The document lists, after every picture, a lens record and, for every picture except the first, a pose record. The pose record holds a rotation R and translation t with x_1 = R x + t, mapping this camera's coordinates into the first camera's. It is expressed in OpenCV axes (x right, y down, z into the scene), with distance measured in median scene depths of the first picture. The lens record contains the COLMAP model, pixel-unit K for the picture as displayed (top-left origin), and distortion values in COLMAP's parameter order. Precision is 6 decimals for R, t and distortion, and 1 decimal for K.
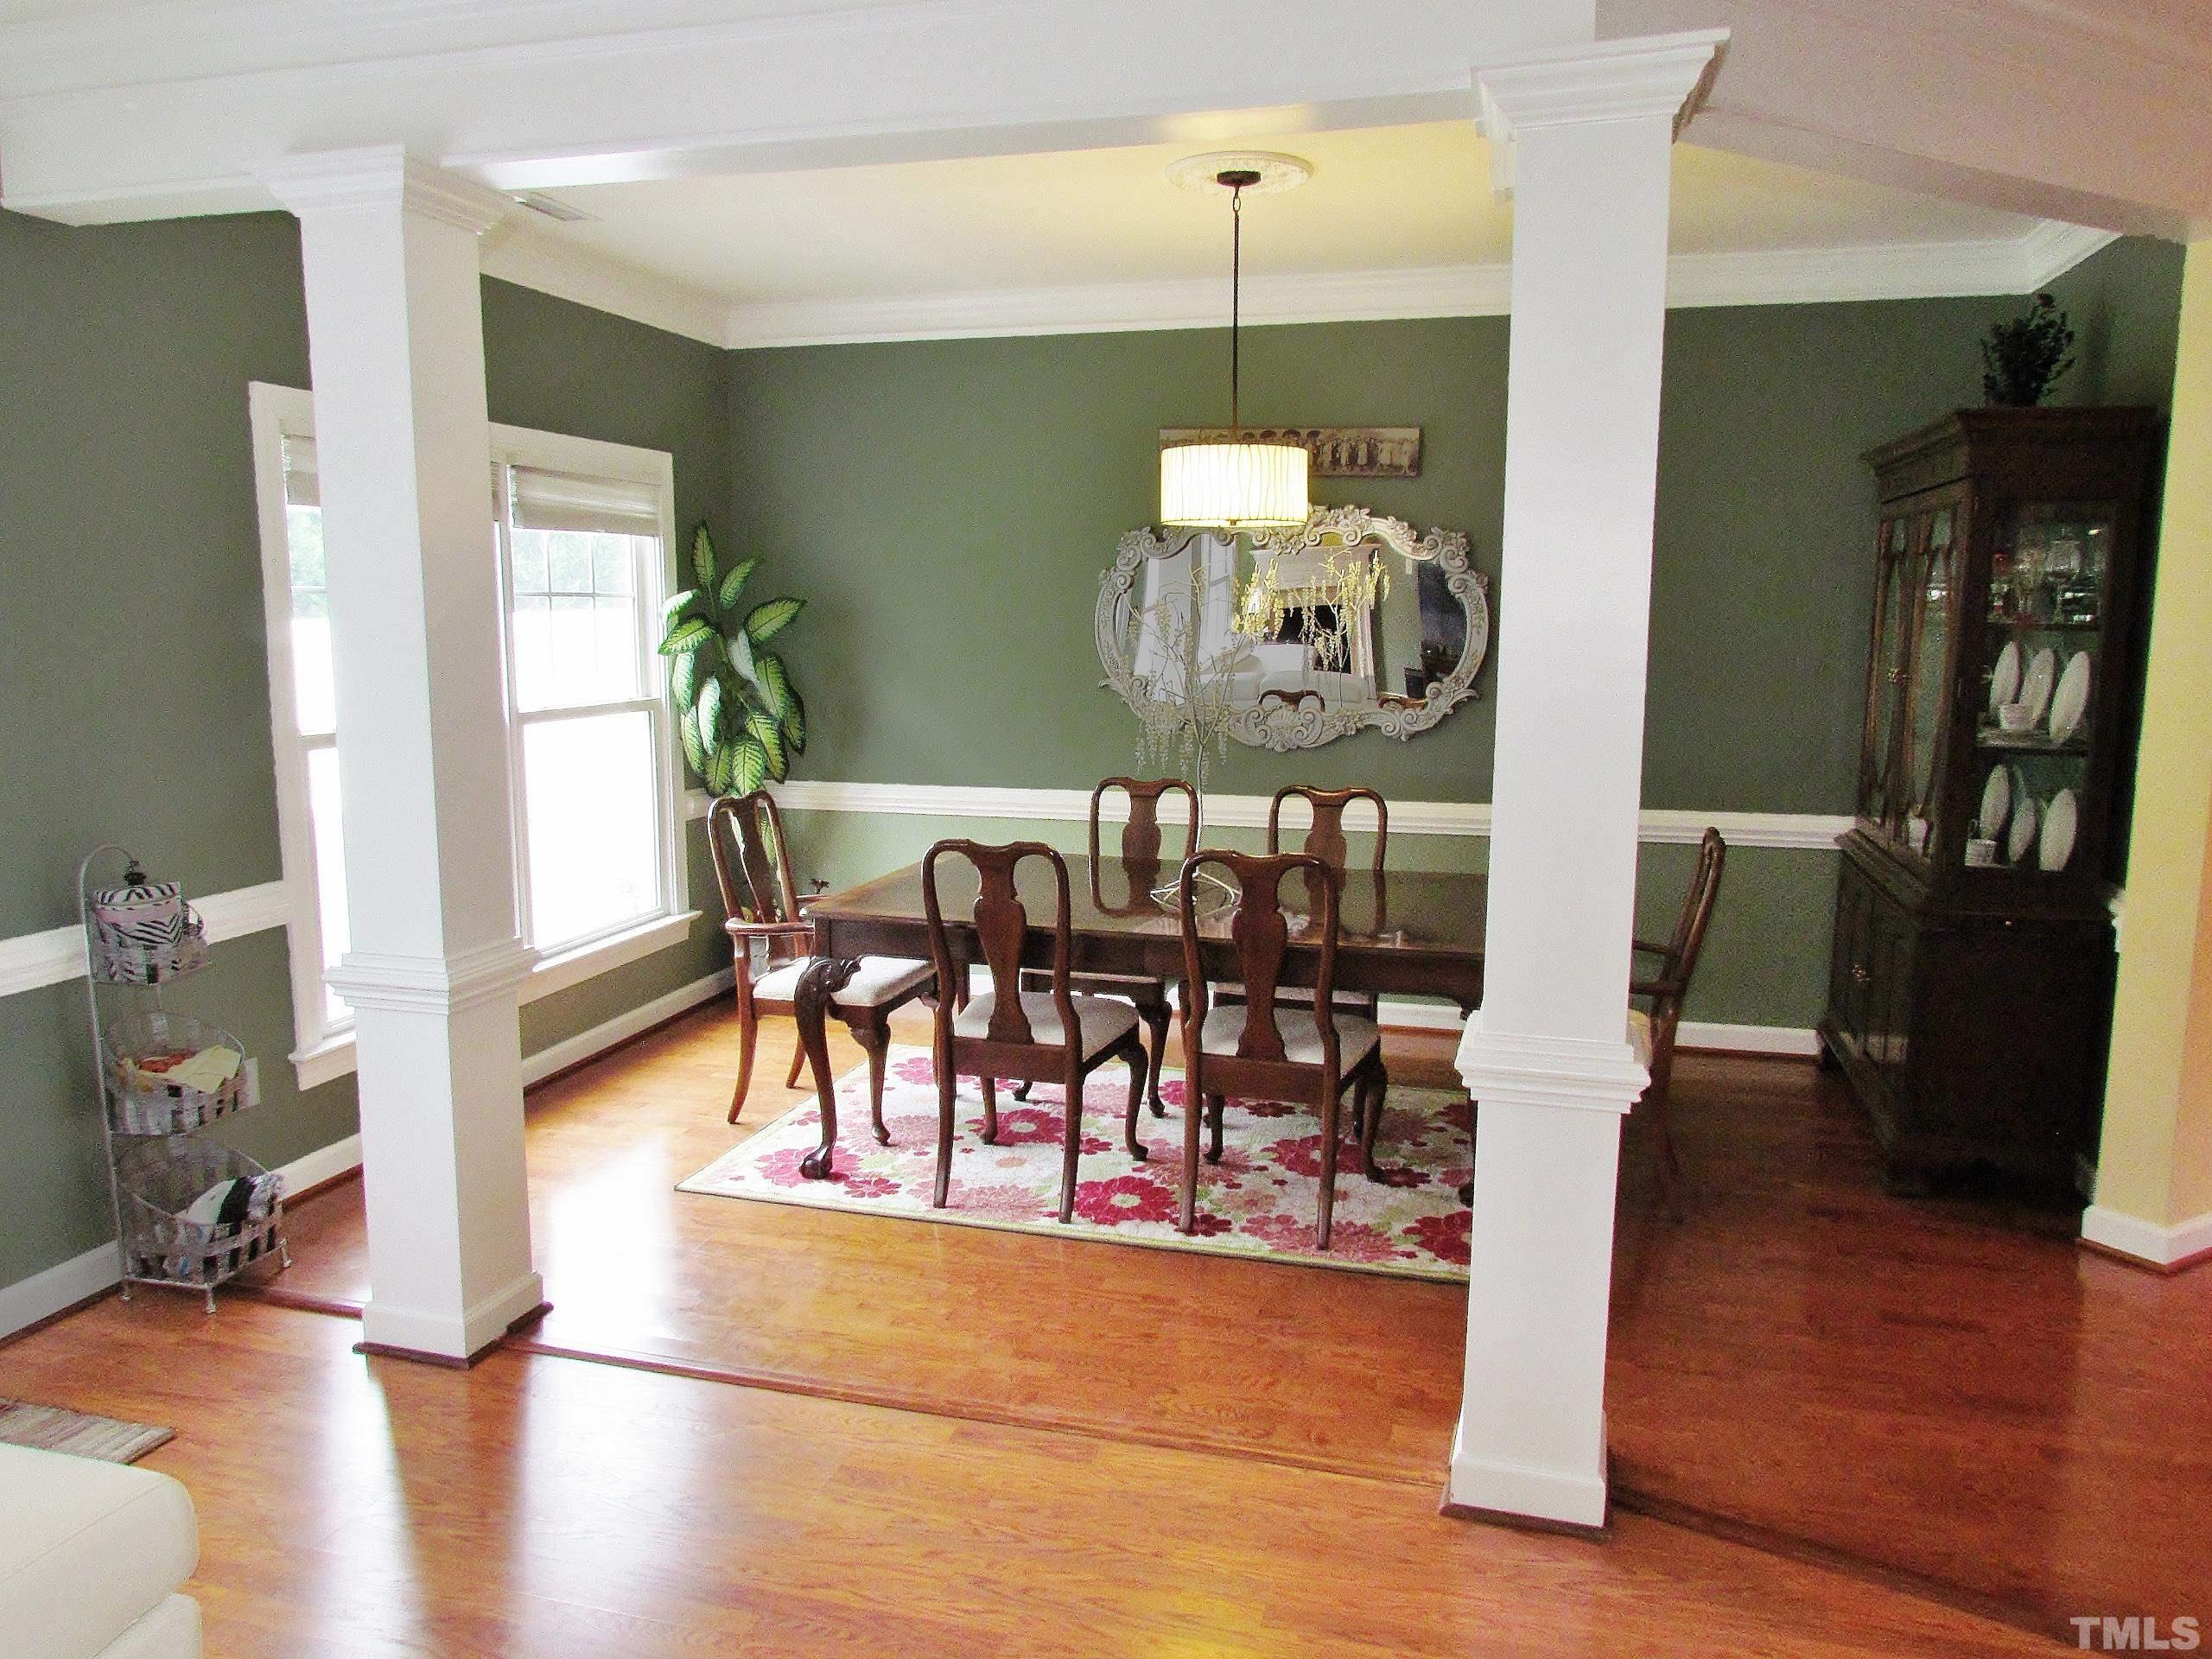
lens RADIAL K [[1569.1, 0, 1084.6], [0, 1569.1, 826.9], [0, 0, 1]] dist [-0.045034, 0.026605]
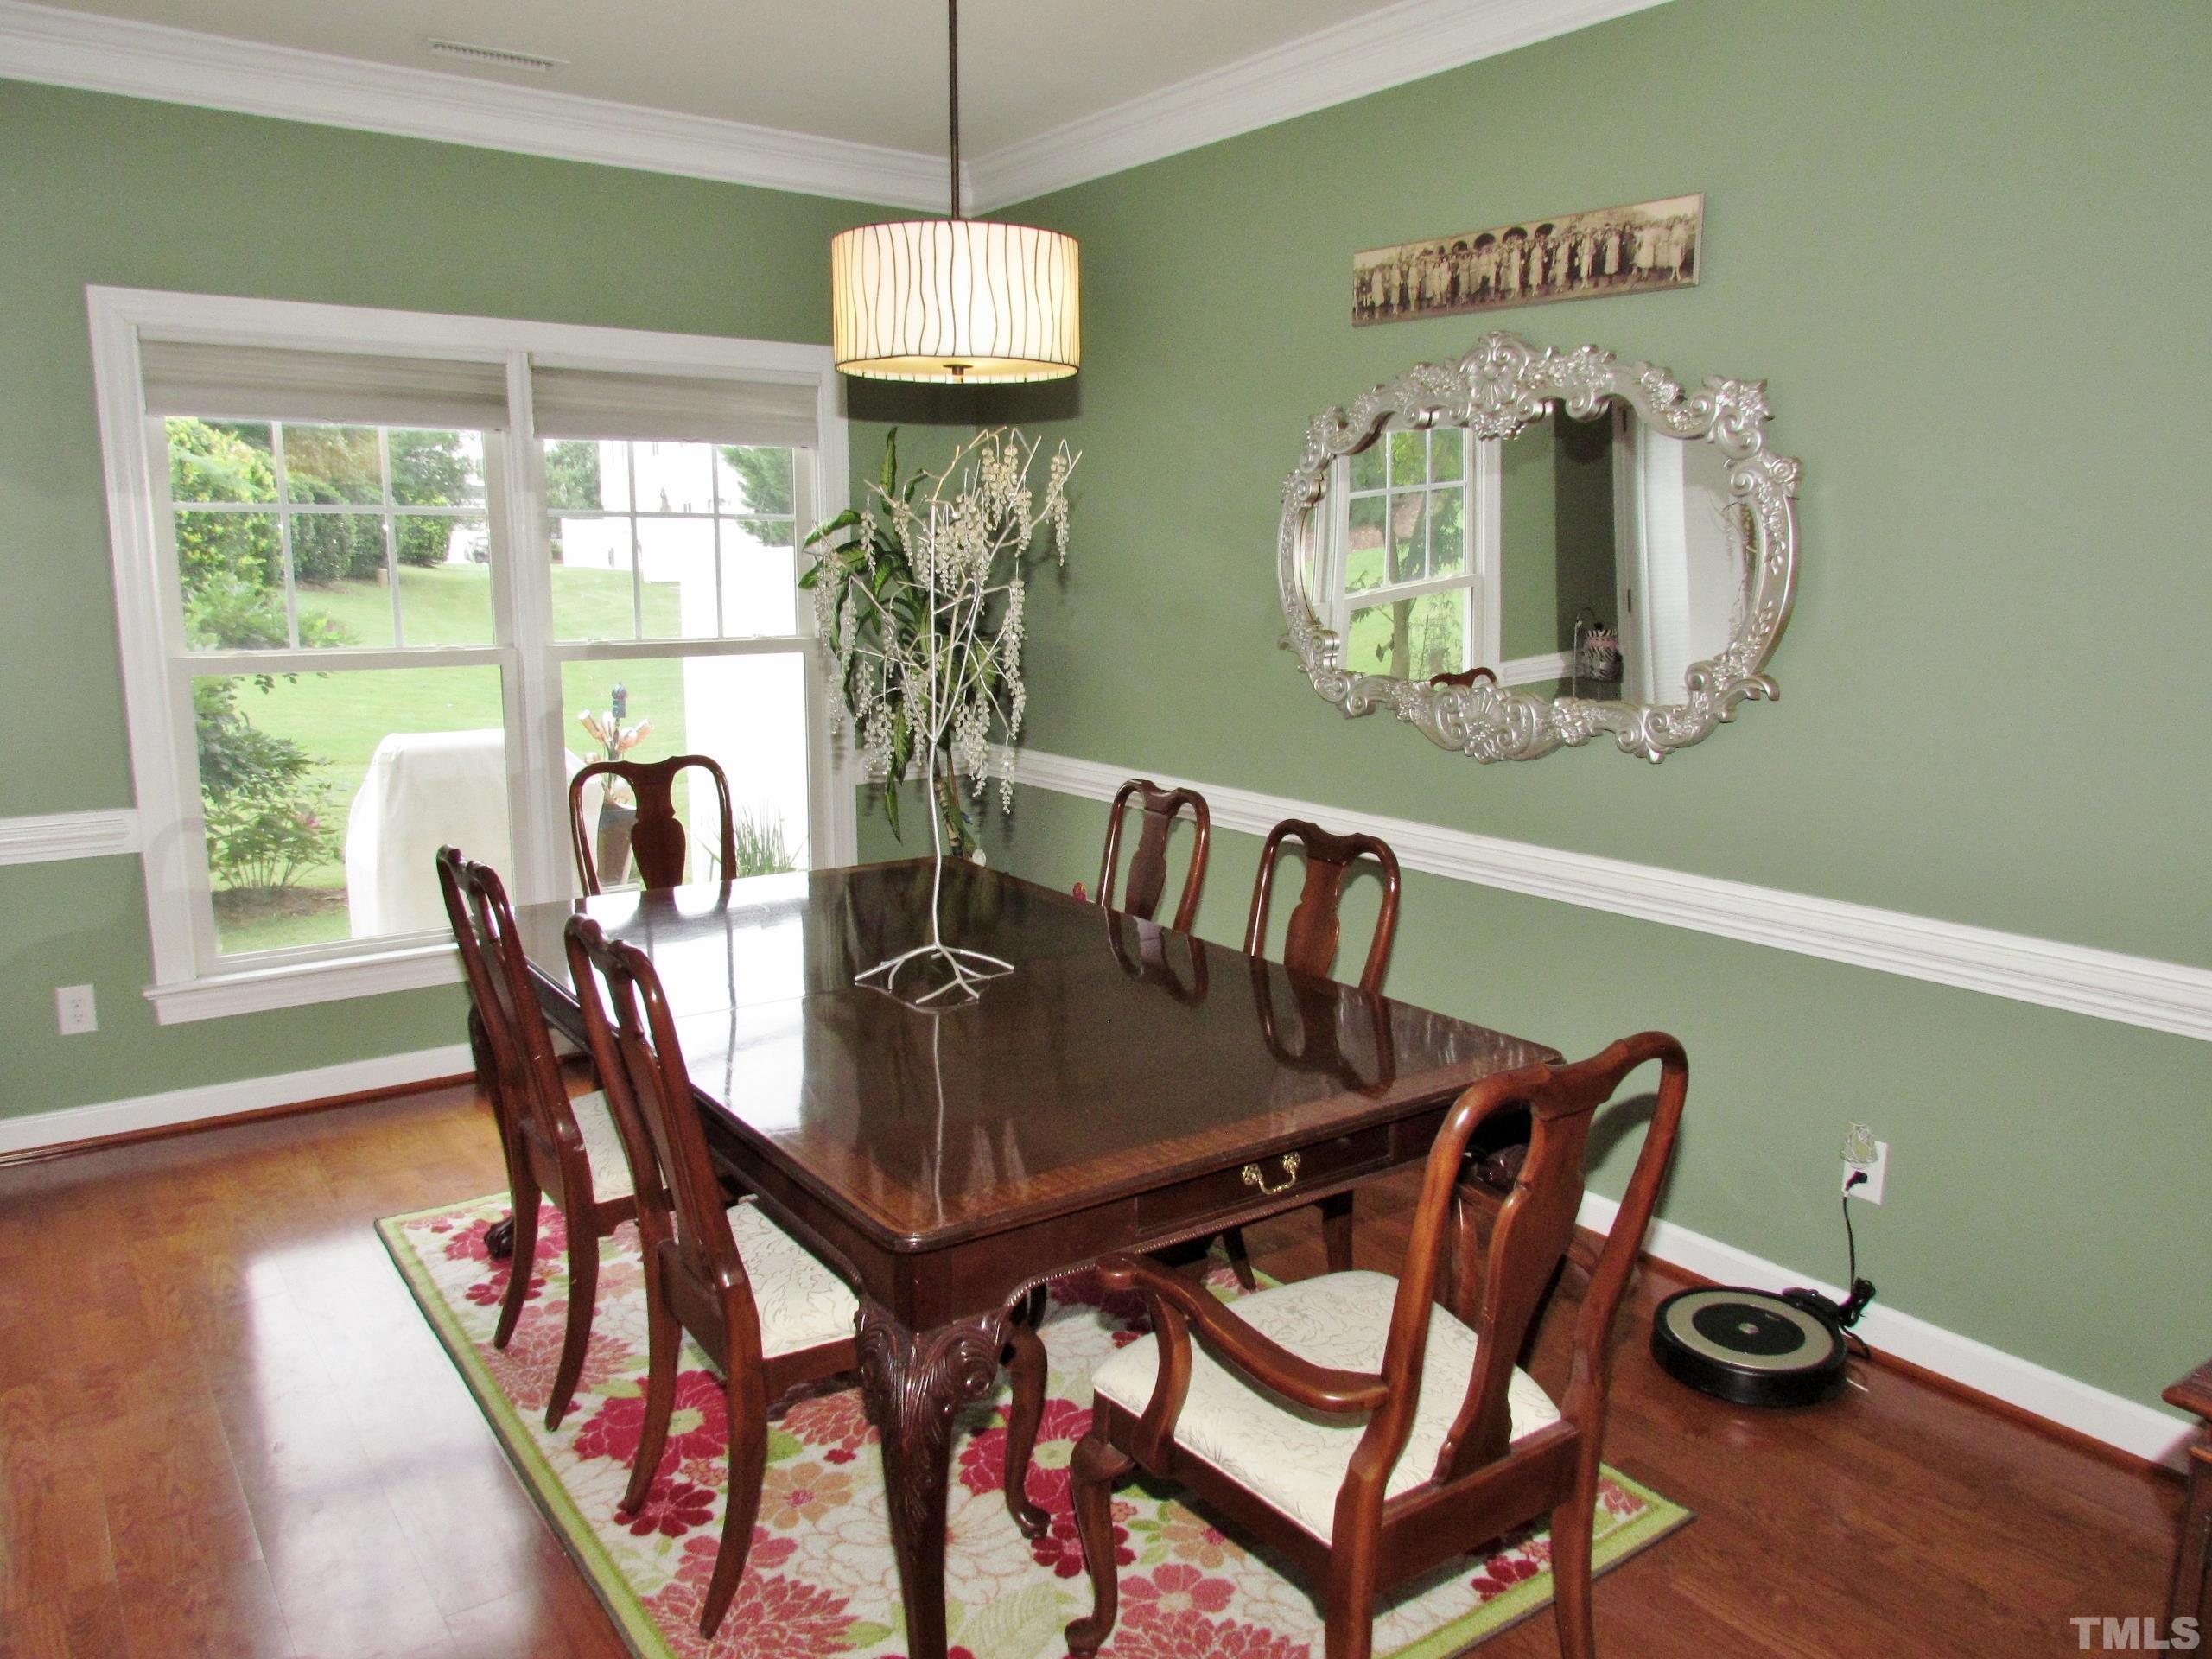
lens RADIAL K [[1569.1, 0, 1107.6], [0, 1569.1, 824.6], [0, 0, 1]] dist [-0.045034, 0.026605]
pose [[0.789338, 0.108389, -0.604315, 0.493597], [-0.091584, 0.994068, 0.058670, -0.059852], [0.607090, 0.009035, 0.794582, 0.545008]]
